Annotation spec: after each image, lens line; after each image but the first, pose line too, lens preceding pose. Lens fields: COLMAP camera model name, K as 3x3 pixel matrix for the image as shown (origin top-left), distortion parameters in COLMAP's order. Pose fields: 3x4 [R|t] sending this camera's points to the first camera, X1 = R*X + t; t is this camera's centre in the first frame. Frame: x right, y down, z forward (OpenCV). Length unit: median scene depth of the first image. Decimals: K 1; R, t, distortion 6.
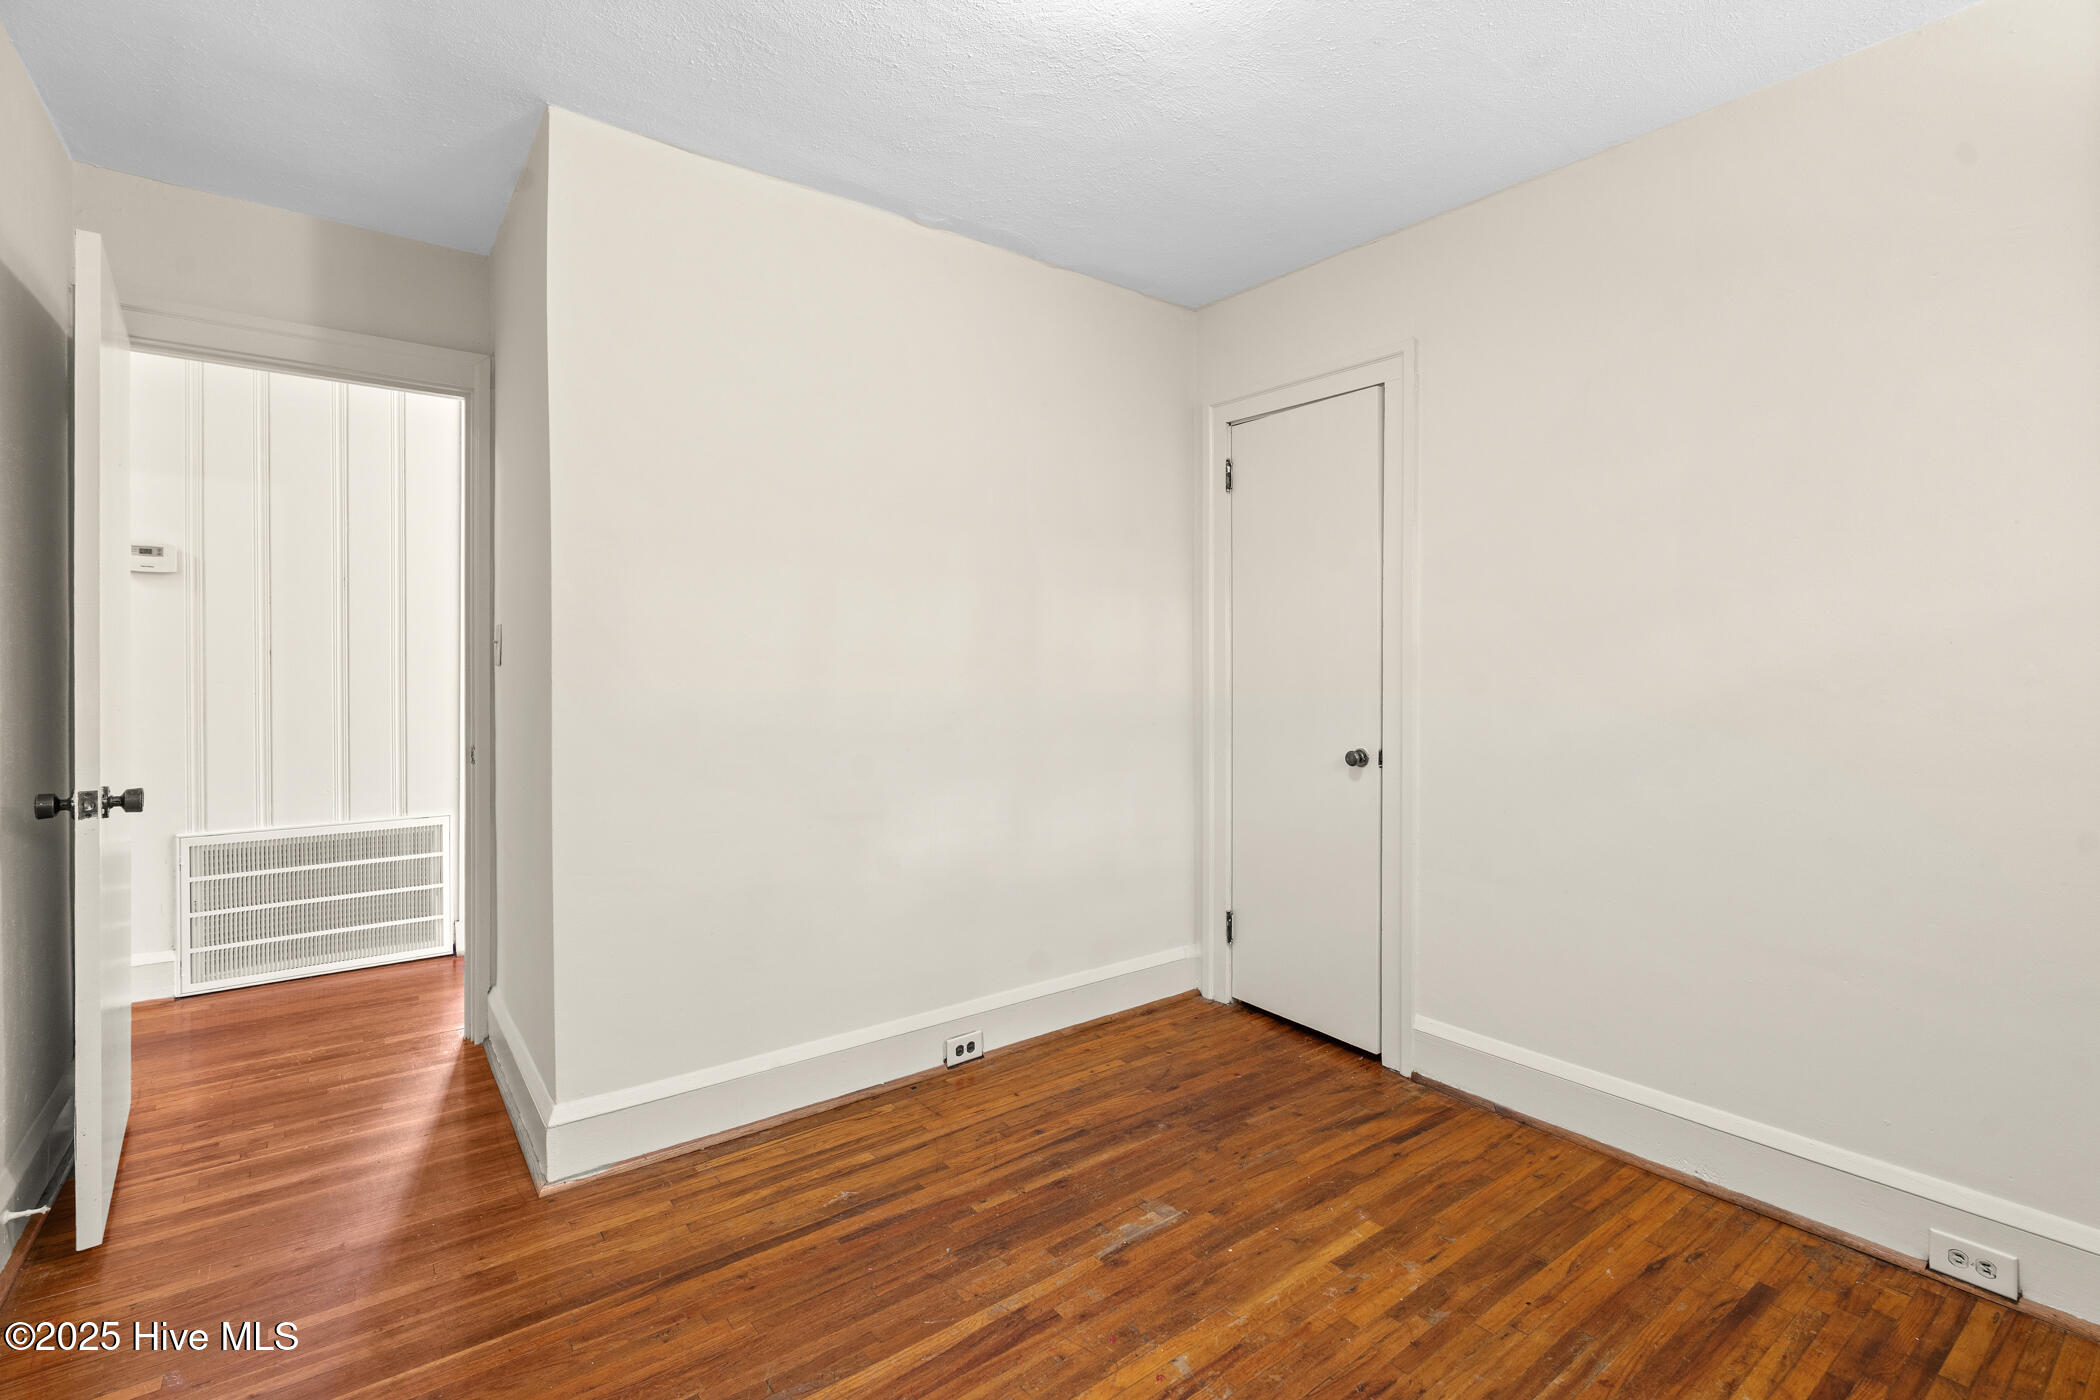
lens RADIAL K [[939.9, 0, 1050.5], [0, 939.9, 684.0], [0, 0, 1]] dist [0.002864, 0.001111]
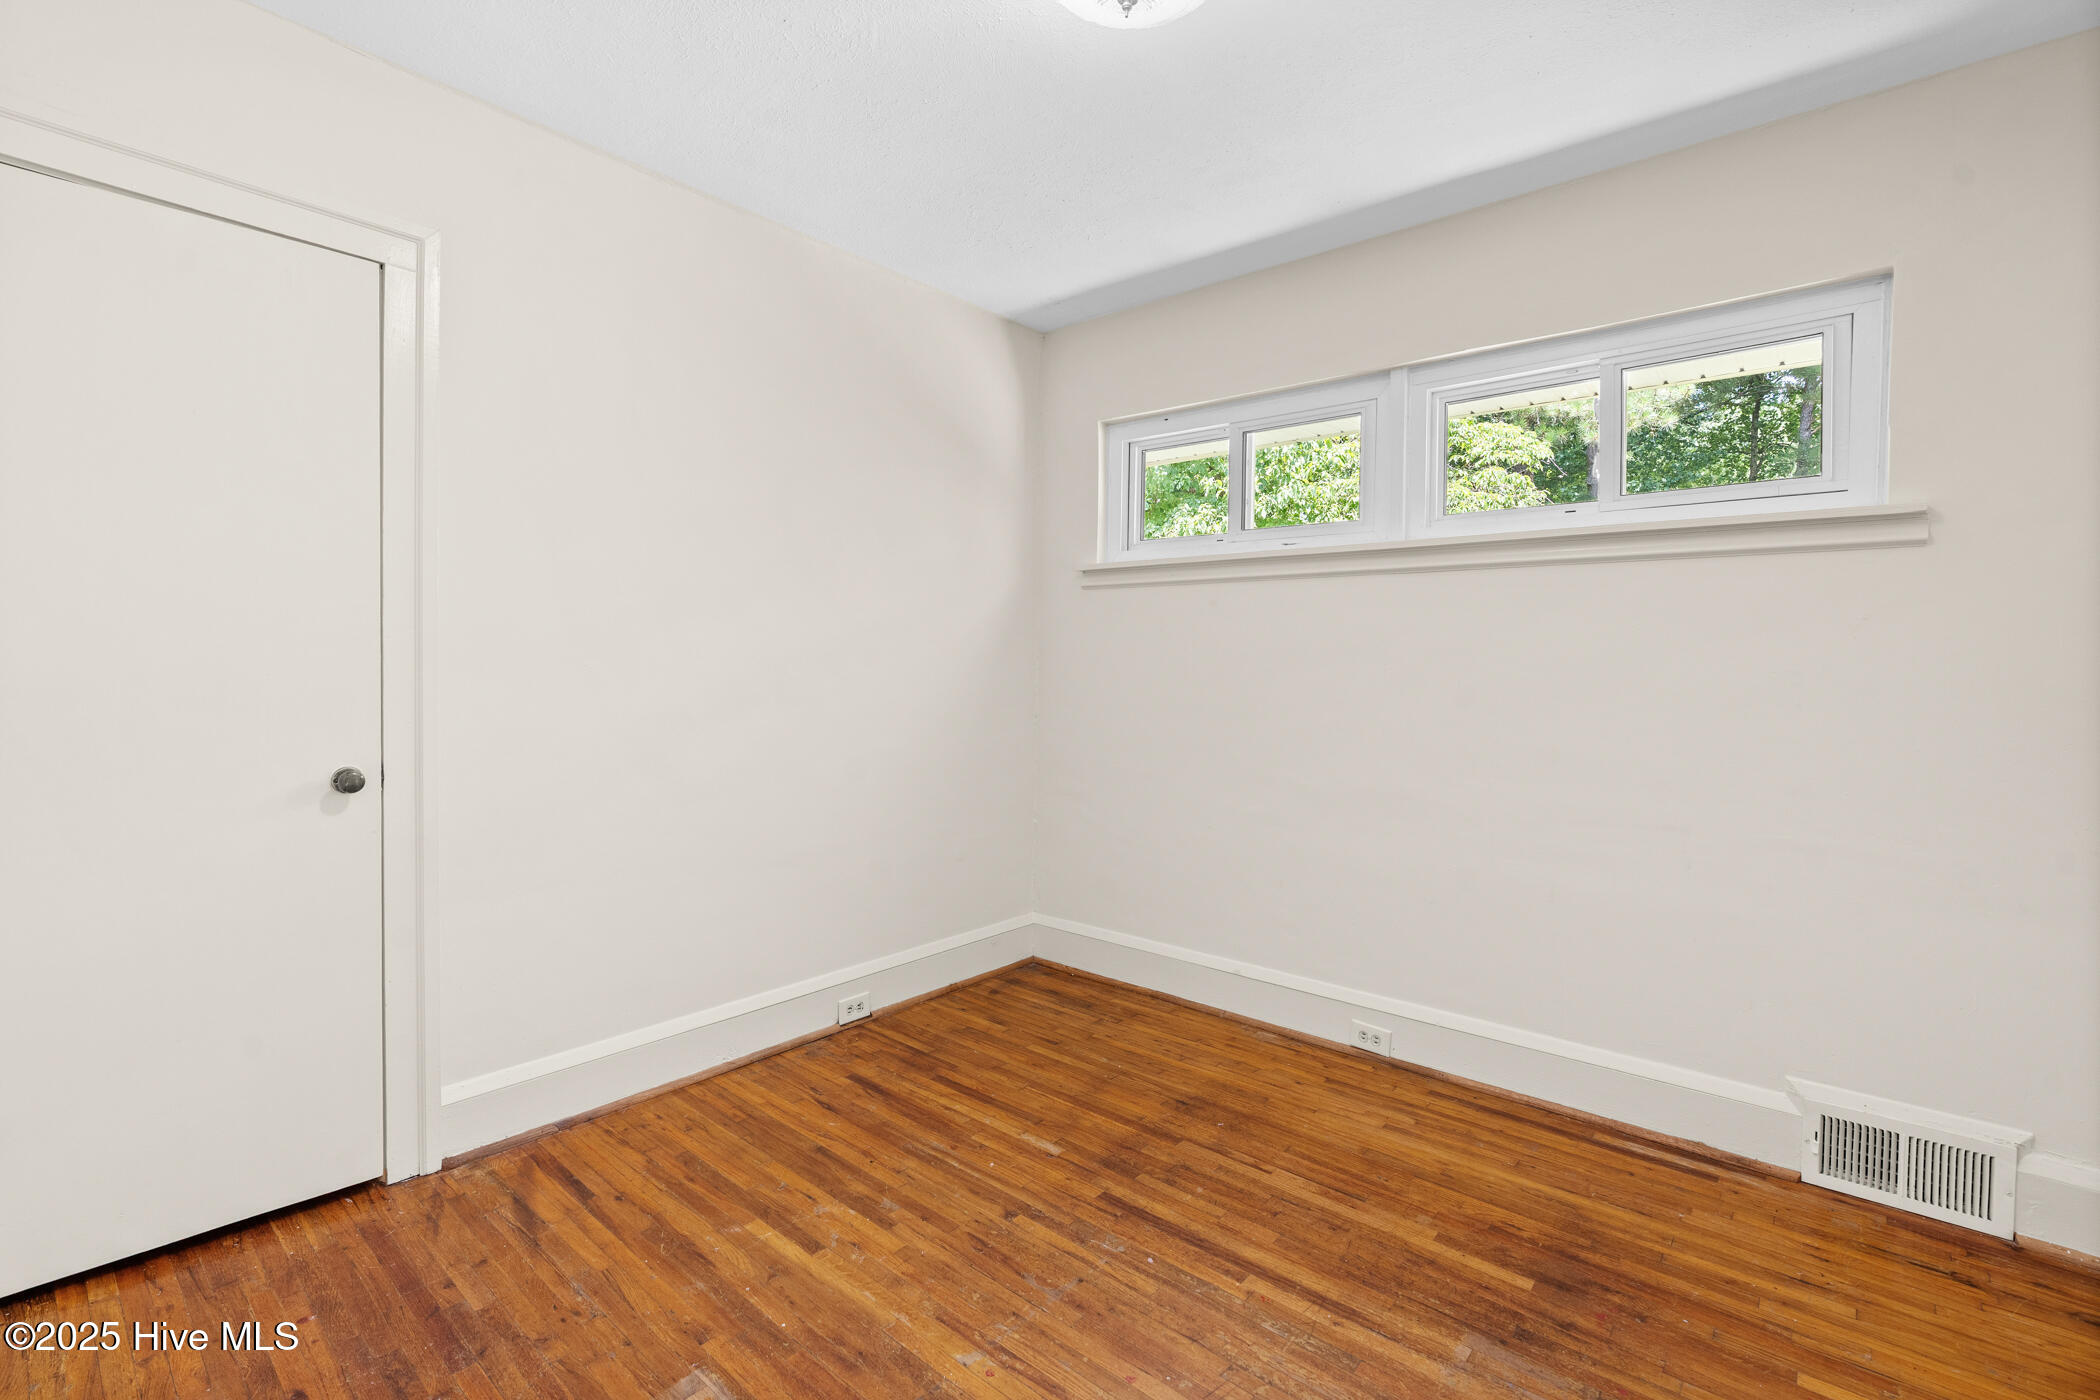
lens RADIAL K [[939.9, 0, 1051.6], [0, 939.9, 694.6], [0, 0, 1]] dist [0.002864, 0.001111]
pose [[-0.203903, -0.036276, 0.978319, -0.659566], [0.000755, 0.999307, 0.037212, -0.016810], [-0.978991, 0.008327, -0.203734, 0.880220]]
